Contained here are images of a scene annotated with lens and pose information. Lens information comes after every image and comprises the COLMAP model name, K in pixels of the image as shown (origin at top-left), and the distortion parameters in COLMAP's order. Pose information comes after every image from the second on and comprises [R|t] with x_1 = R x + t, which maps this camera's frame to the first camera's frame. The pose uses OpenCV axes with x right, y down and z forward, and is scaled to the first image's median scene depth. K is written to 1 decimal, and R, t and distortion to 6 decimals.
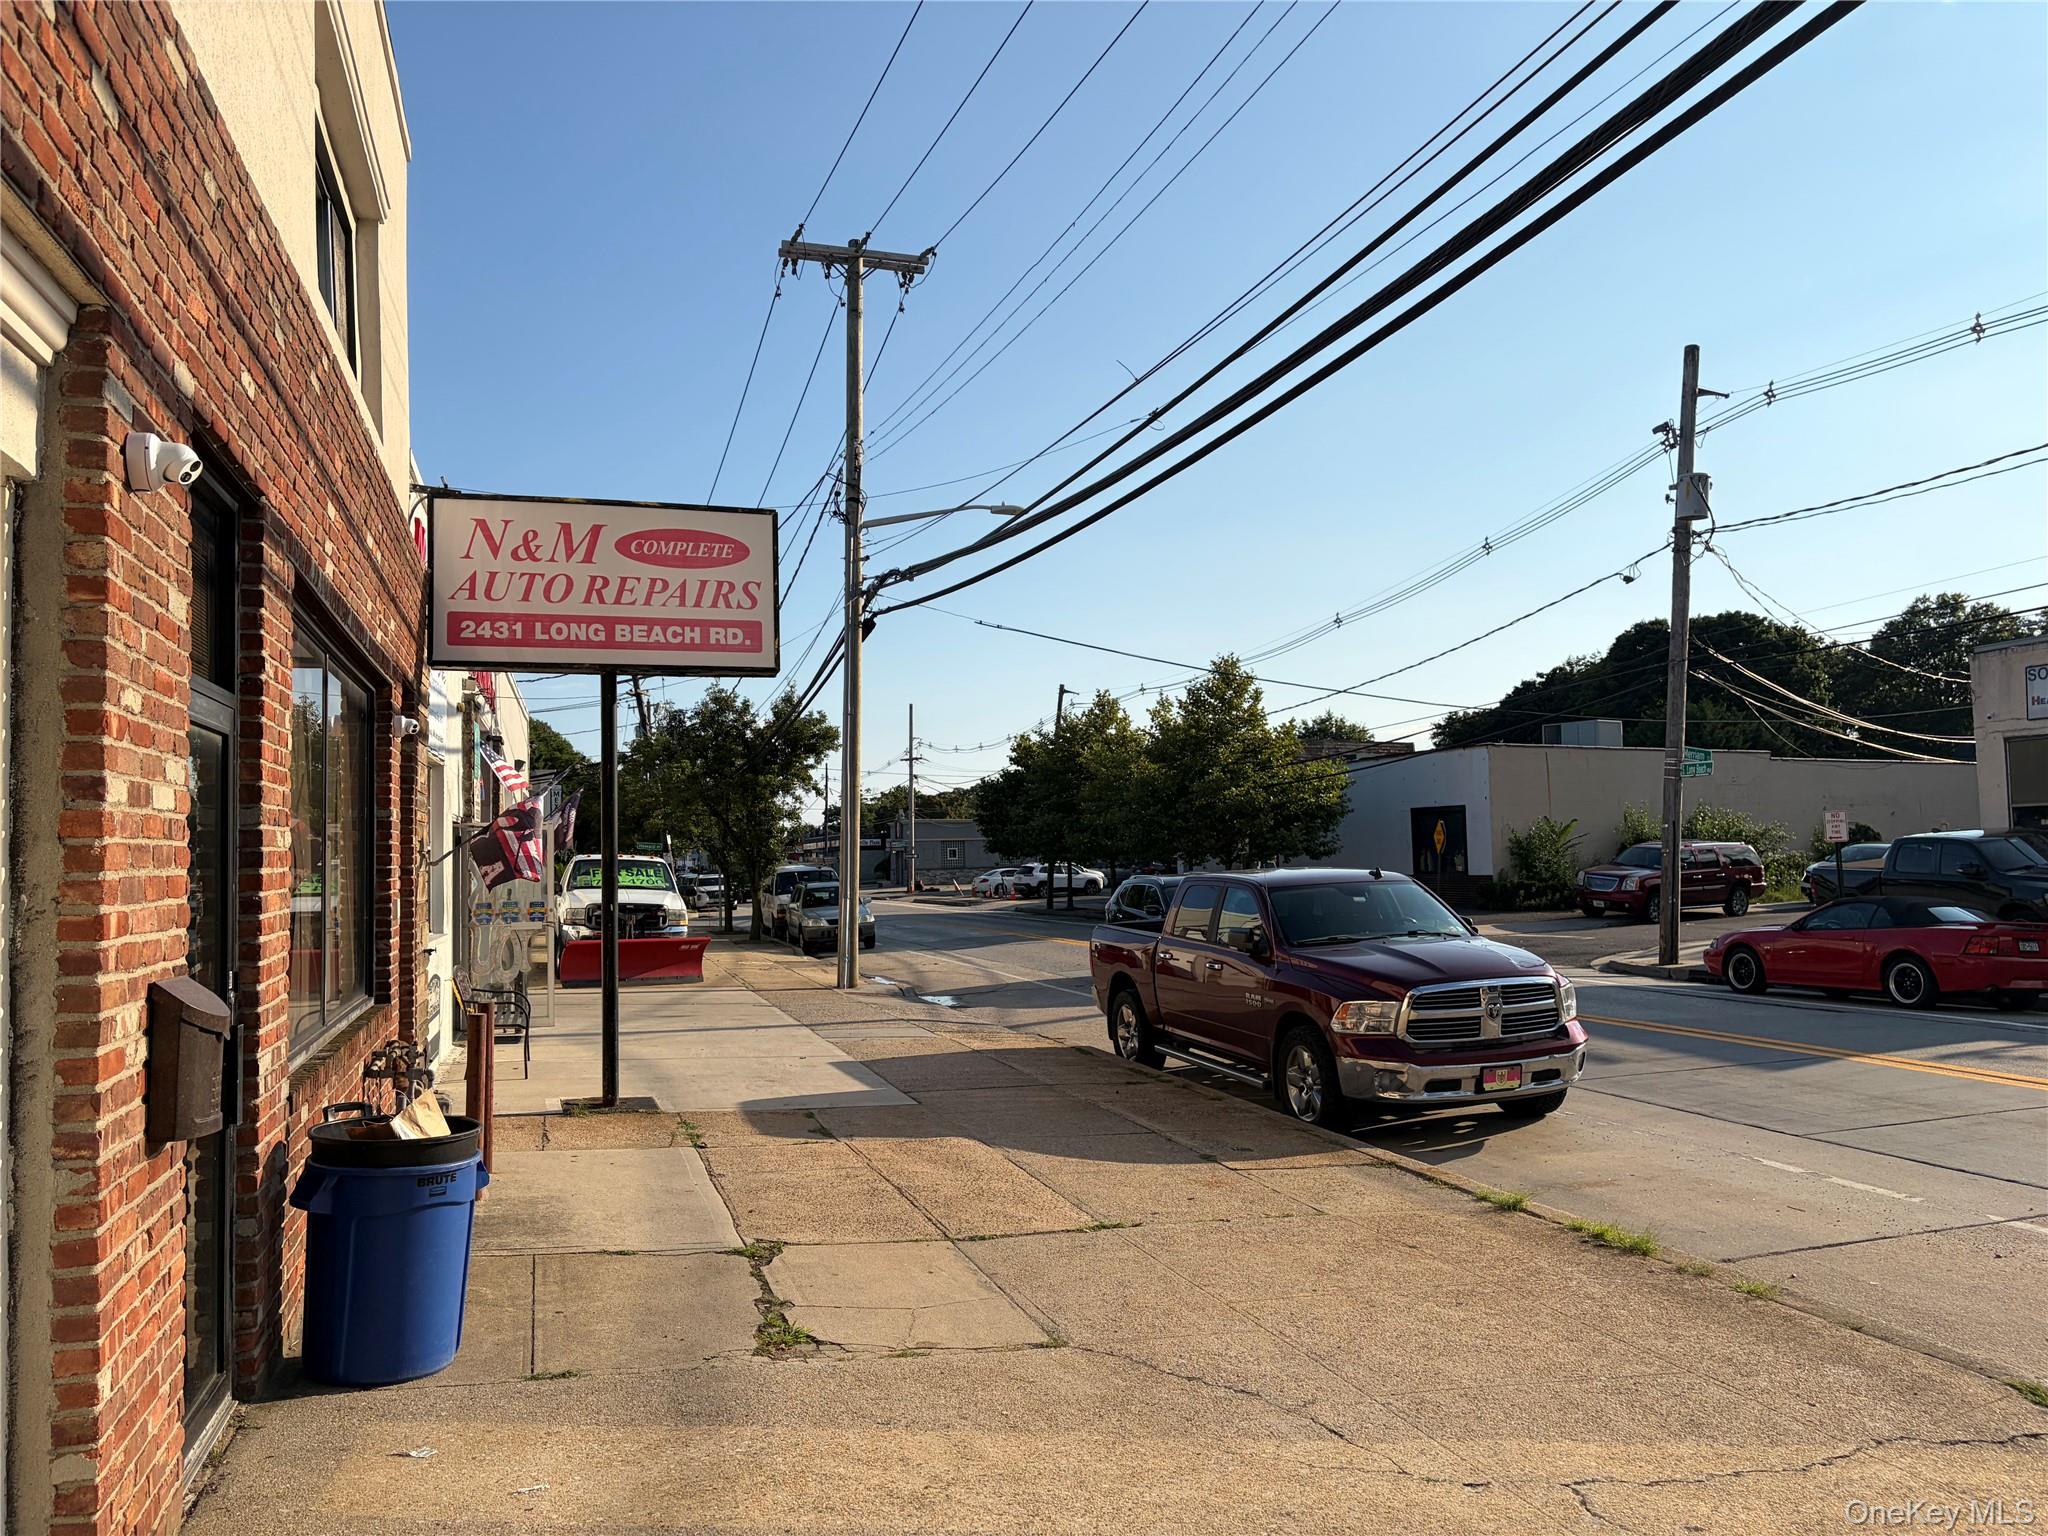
lens RADIAL K [[1525.4, 0, 1025.6], [0, 1525.4, 777.0], [0, 0, 1]] dist [-0.008907, -0.012225]
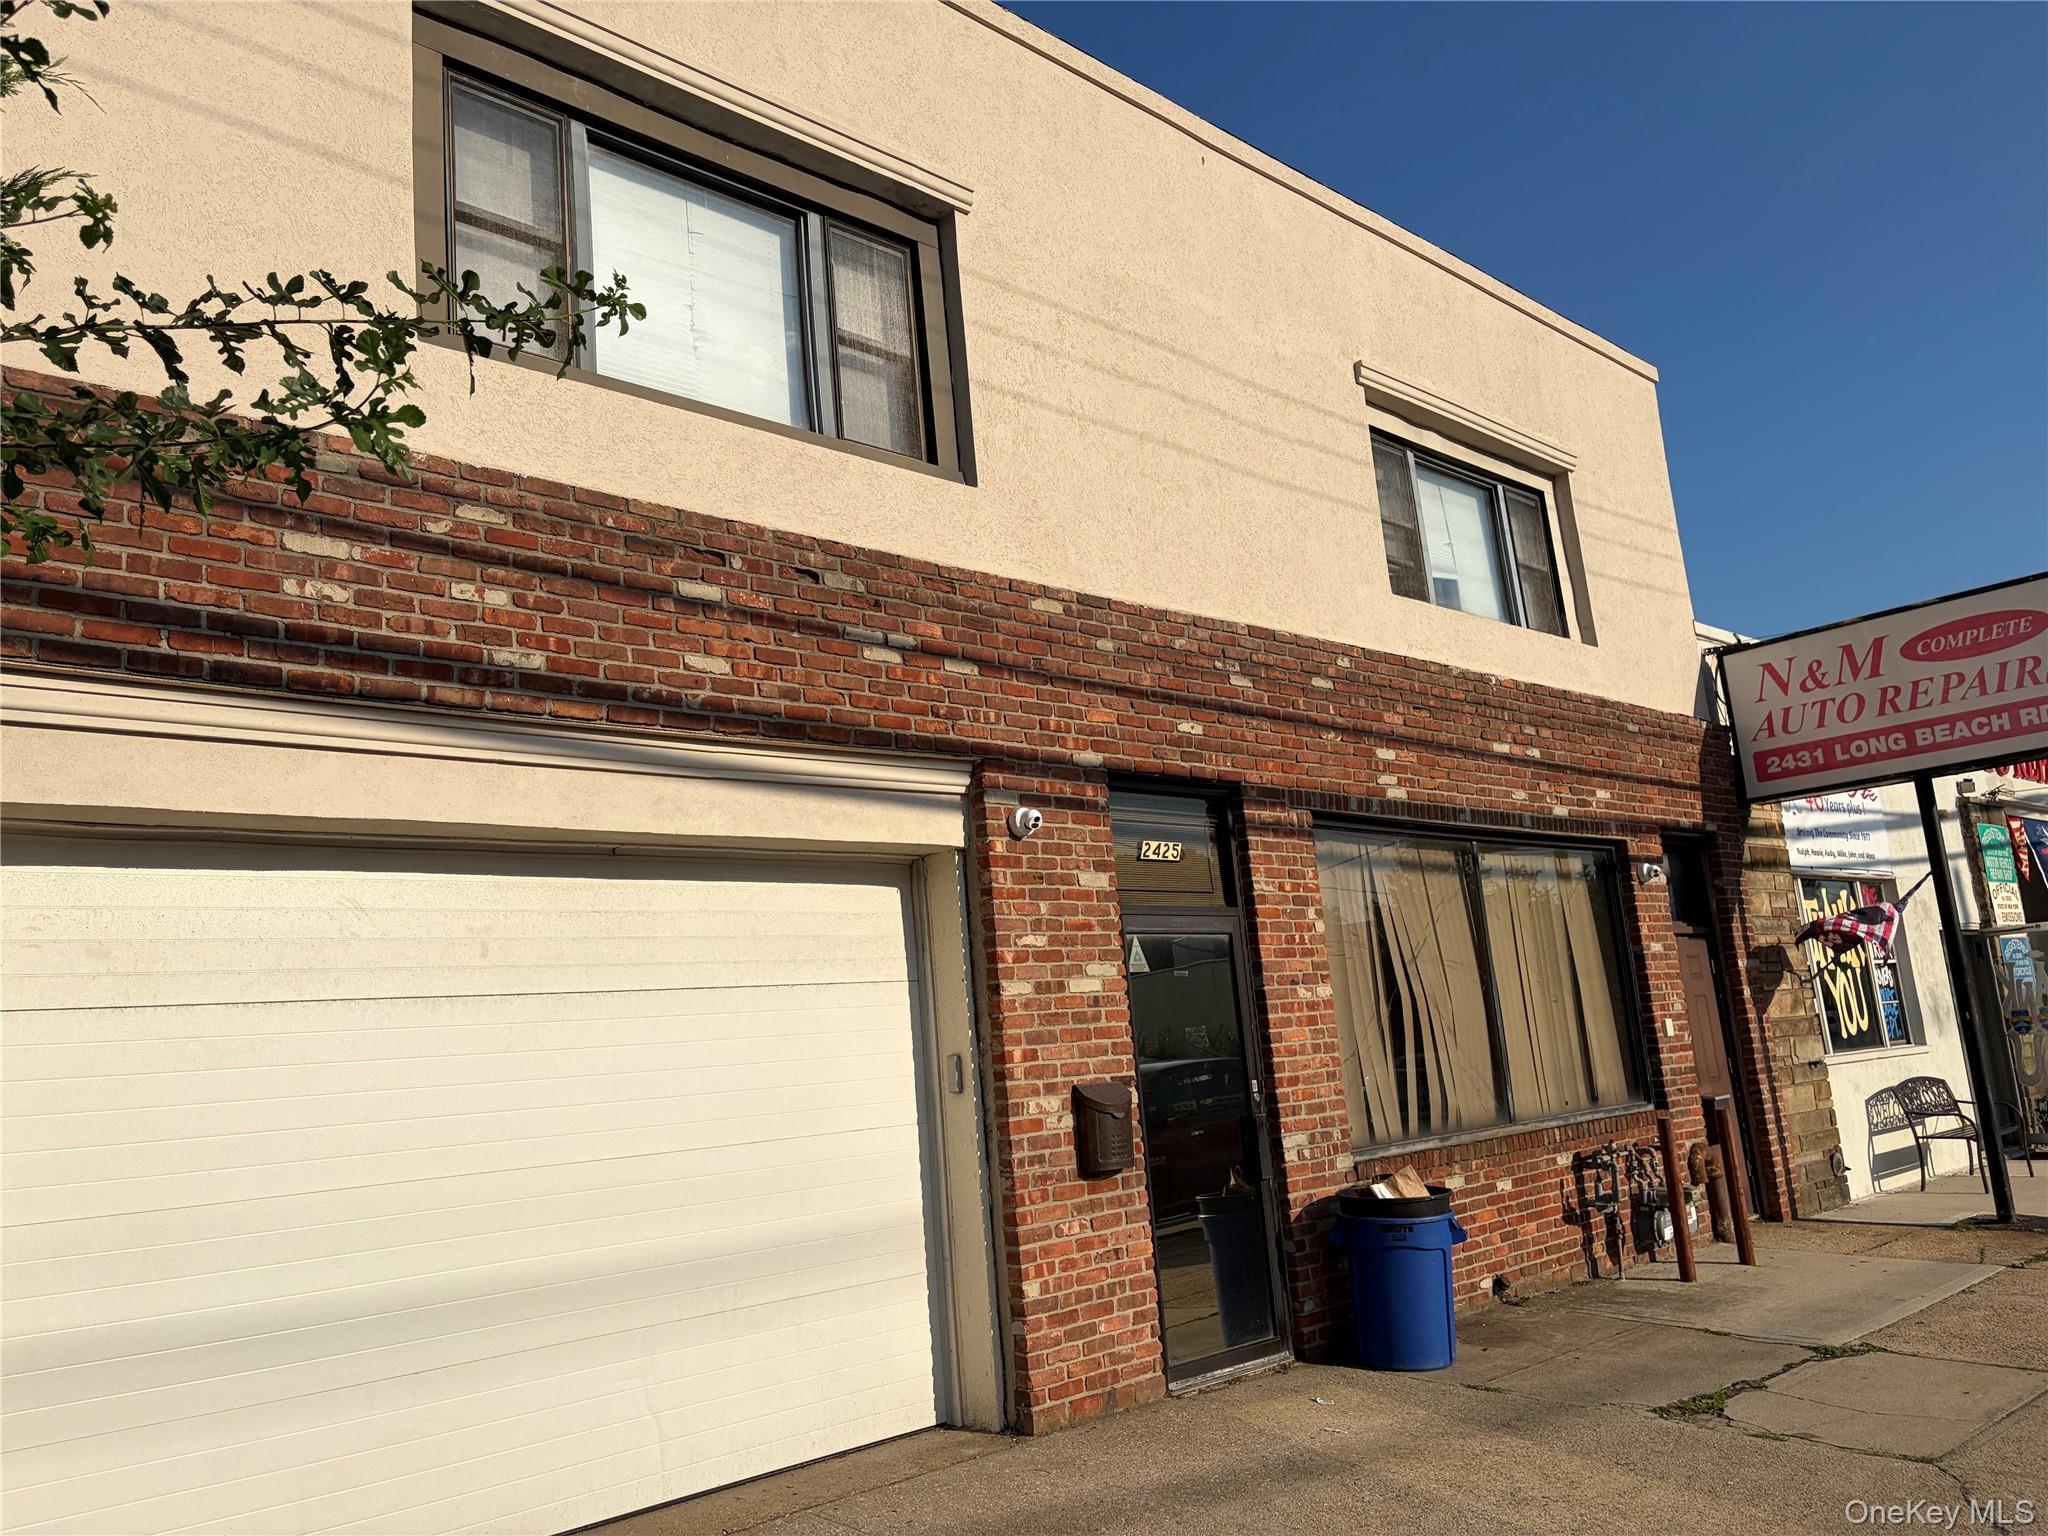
lens RADIAL K [[1525.4, 0, 1020.0], [0, 1525.4, 763.8], [0, 0, 1]] dist [-0.008907, -0.012225]
pose [[0.418965, -0.188527, -0.888215, 0.367019], [0.114314, 0.981376, -0.154380, 0.008479], [0.900778, -0.036856, 0.432714, 0.040904]]
